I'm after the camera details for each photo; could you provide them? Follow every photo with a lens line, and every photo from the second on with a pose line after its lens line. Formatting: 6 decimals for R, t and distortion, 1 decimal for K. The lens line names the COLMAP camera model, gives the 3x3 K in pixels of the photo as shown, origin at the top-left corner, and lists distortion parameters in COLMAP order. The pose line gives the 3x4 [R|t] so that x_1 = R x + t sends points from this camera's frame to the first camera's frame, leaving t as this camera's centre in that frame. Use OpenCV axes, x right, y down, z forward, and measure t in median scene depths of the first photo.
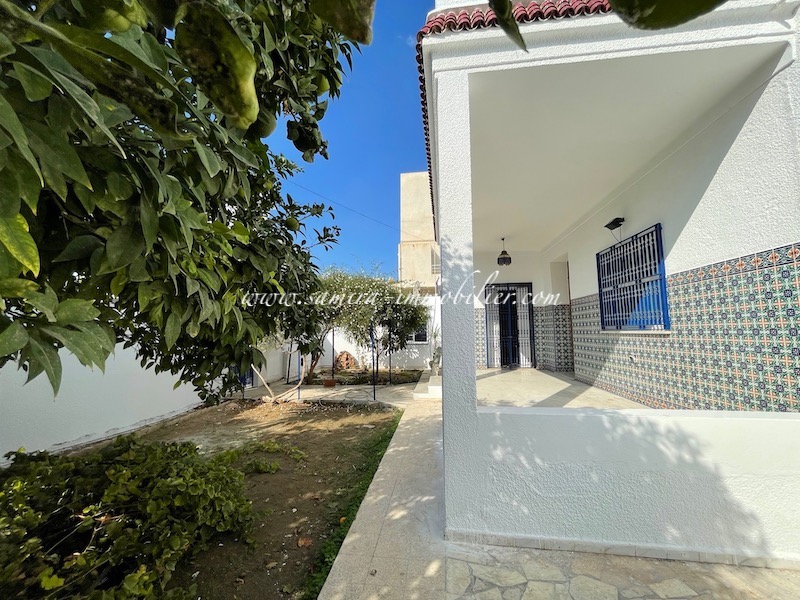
lens RADIAL K [[325.0, 0, 399.9], [0, 325.0, 300.6], [0, 0, 1]] dist [0.003039, -0.000275]
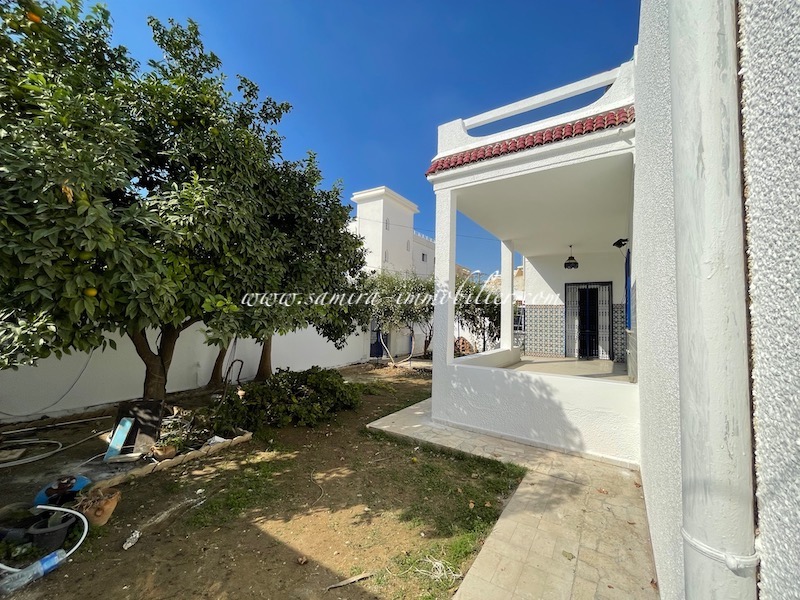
lens RADIAL K [[325.0, 0, 399.7], [0, 325.0, 299.2], [0, 0, 1]] dist [0.003039, -0.000275]
pose [[0.897051, 0.004302, -0.441906, 0.793779], [0.011307, 0.999402, 0.032681, -0.126277], [0.441782, -0.034313, 0.896466, -0.866901]]
